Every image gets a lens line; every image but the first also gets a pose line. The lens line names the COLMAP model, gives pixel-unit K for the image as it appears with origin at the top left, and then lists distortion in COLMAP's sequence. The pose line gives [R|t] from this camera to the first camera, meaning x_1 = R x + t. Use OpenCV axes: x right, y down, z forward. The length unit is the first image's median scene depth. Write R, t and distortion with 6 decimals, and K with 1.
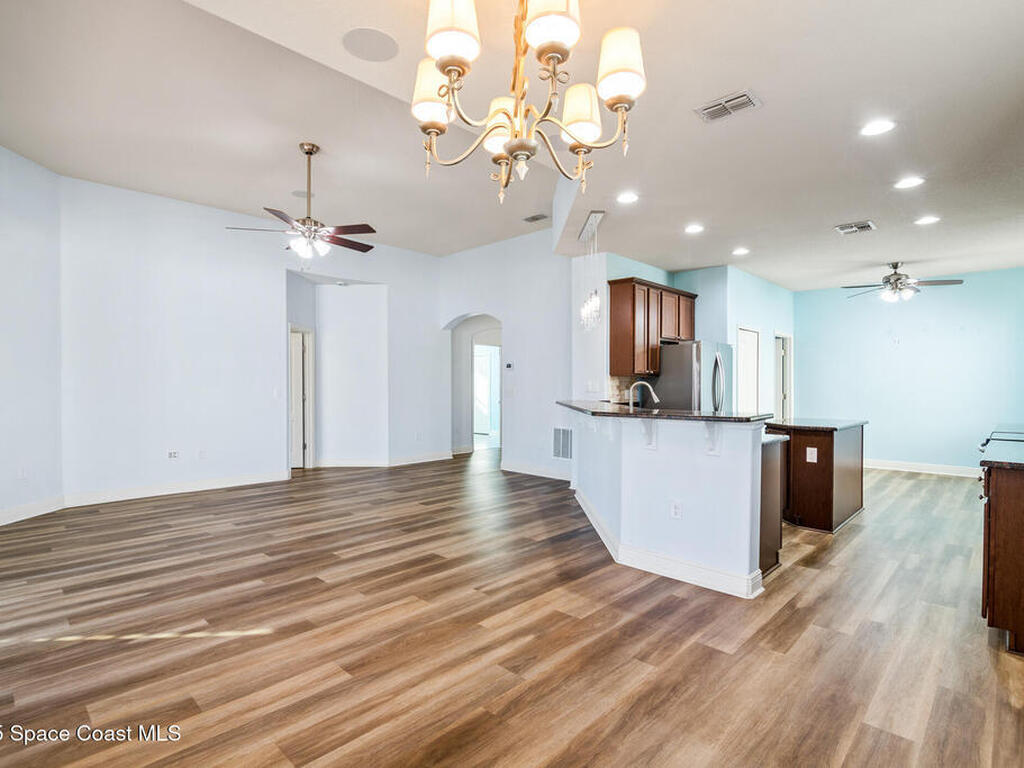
lens RADIAL K [[529.3, 0, 521.9], [0, 529.3, 385.3], [0, 0, 1]] dist [-0.007515, -0.003982]
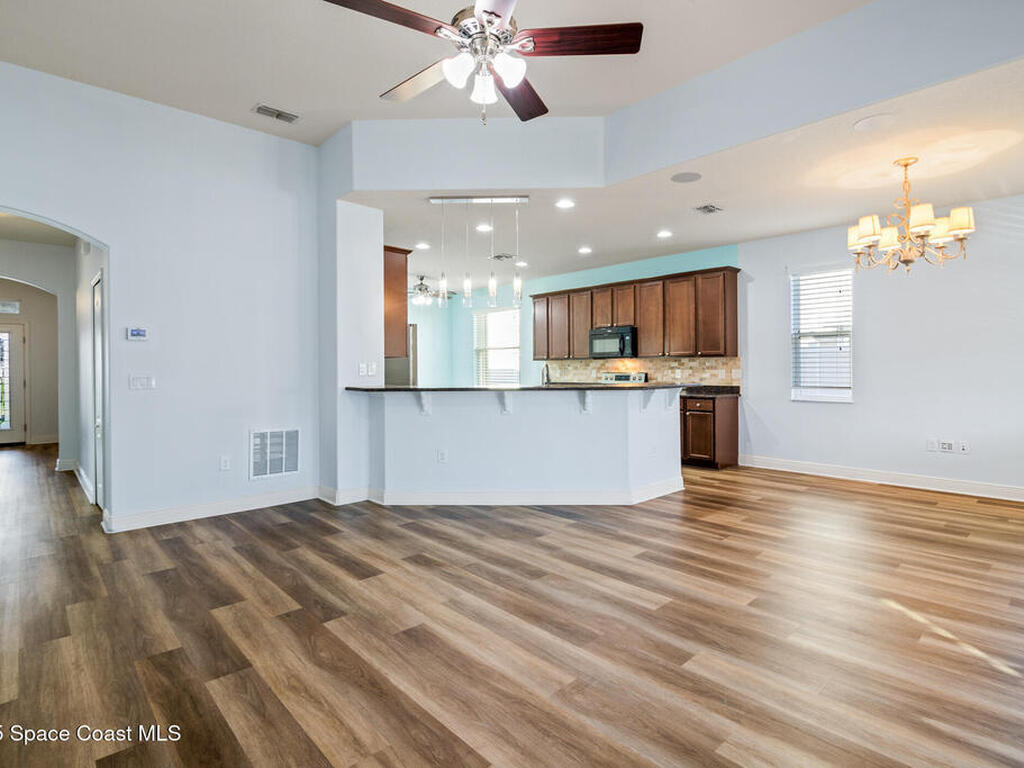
lens RADIAL K [[529.3, 0, 519.8], [0, 529.3, 376.2], [0, 0, 1]] dist [-0.007515, -0.003982]
pose [[0.057567, -0.018100, 0.998178, -0.894187], [0.006290, 0.999822, 0.017767, -0.000939], [-0.998322, 0.005256, 0.057671, 0.963746]]
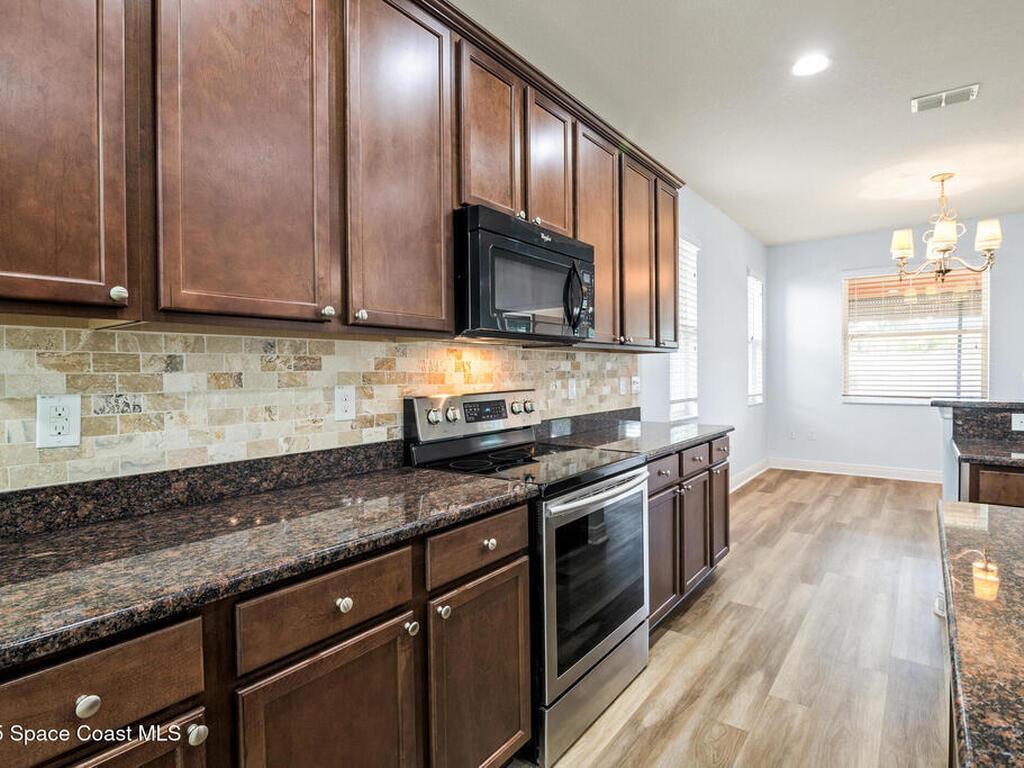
lens RADIAL K [[529.3, 0, 521.8], [0, 529.3, 378.6], [0, 0, 1]] dist [-0.007515, -0.003982]
pose [[-0.994636, 0.011421, -0.102809, 0.828248], [0.010217, 0.999873, 0.012235, 0.001381], [0.102936, 0.011119, -0.994626, 1.218872]]
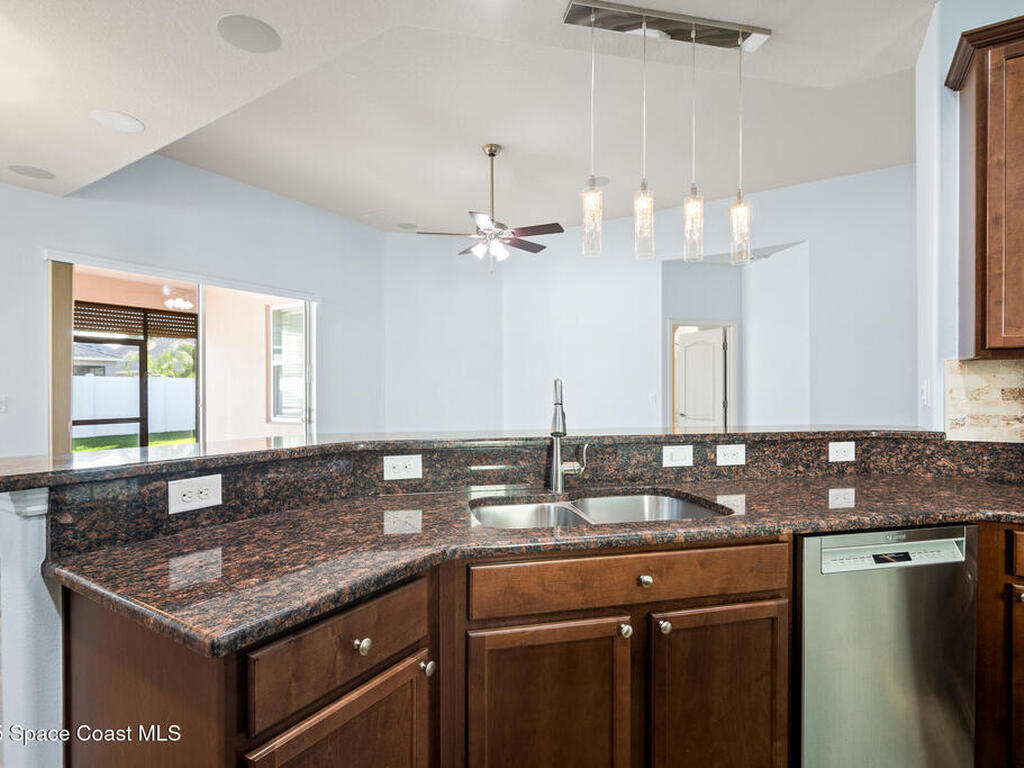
lens RADIAL K [[529.3, 0, 518.4], [0, 529.3, 390.4], [0, 0, 1]] dist [-0.007515, -0.003982]
pose [[0.190520, 0.000415, -0.981683, 0.583805], [0.001607, 0.999998, 0.000734, 0.001253], [0.981682, -0.001717, 0.190519, 0.870600]]
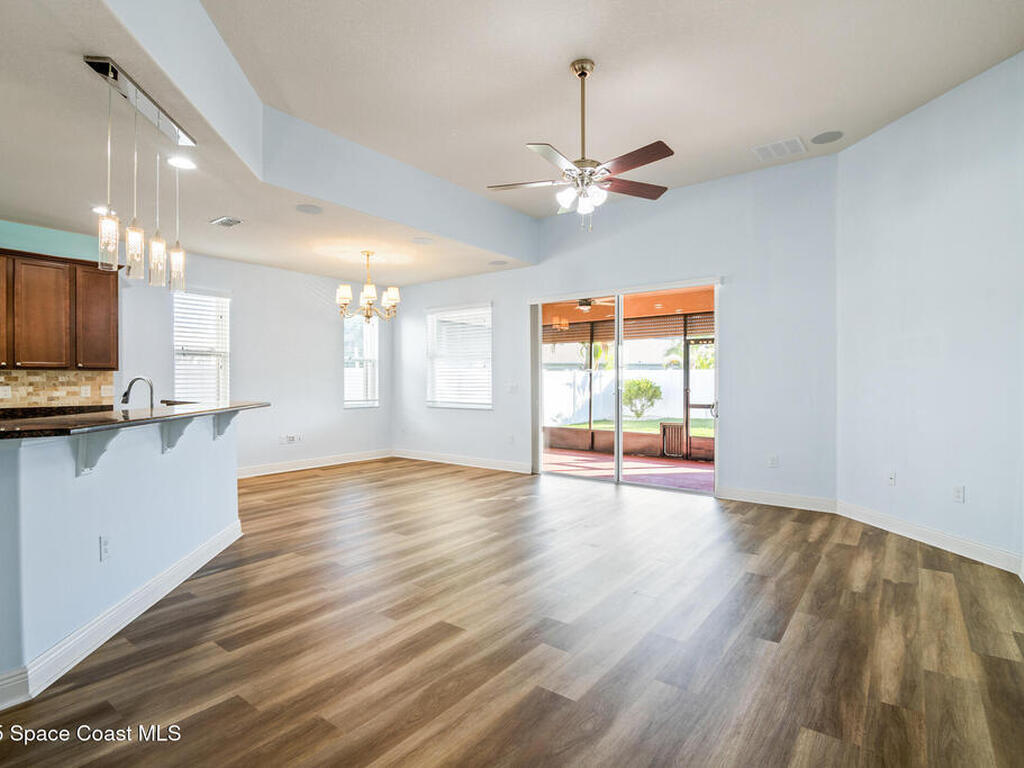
lens RADIAL K [[529.3, 0, 515.2], [0, 529.3, 385.0], [0, 0, 1]] dist [-0.007515, -0.003982]
pose [[-0.993891, 0.001258, -0.110362, -0.229711], [0.000512, 0.999977, 0.006787, 0.000688], [0.110368, 0.006689, -0.993868, 1.781160]]
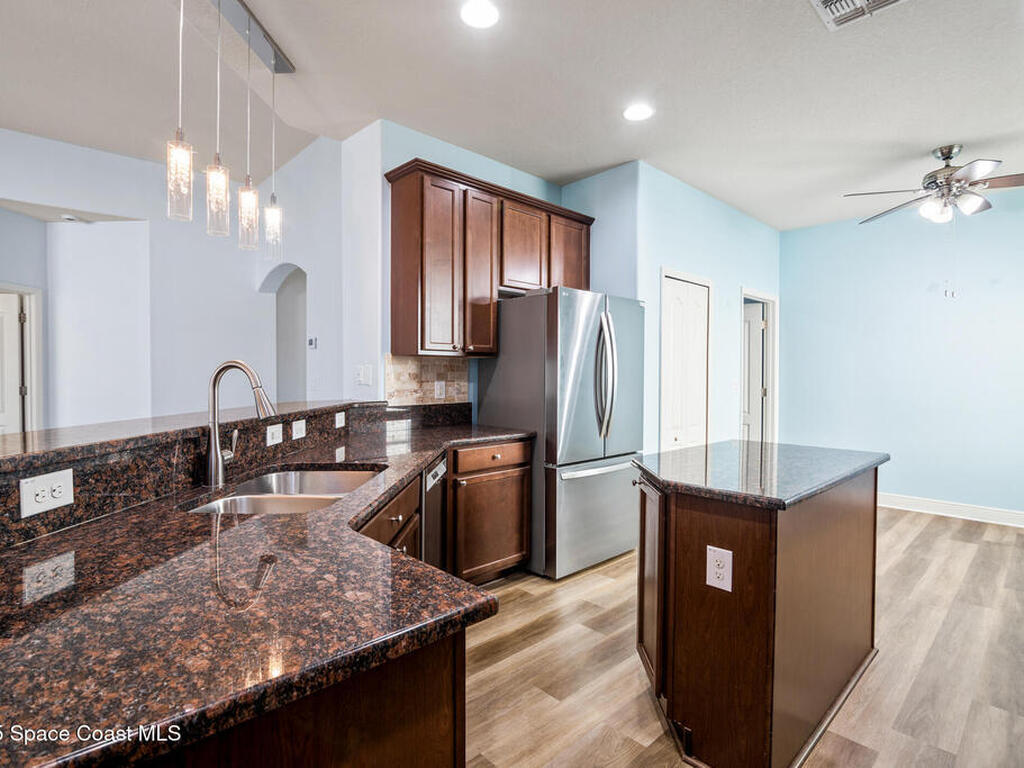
lens RADIAL K [[529.3, 0, 519.1], [0, 529.3, 379.3], [0, 0, 1]] dist [-0.007515, -0.003982]
pose [[0.998917, 0.004007, -0.046357, 0.421725], [-0.003540, 0.999942, 0.010143, 0.000986], [0.046395, -0.009968, 0.998873, 0.626022]]
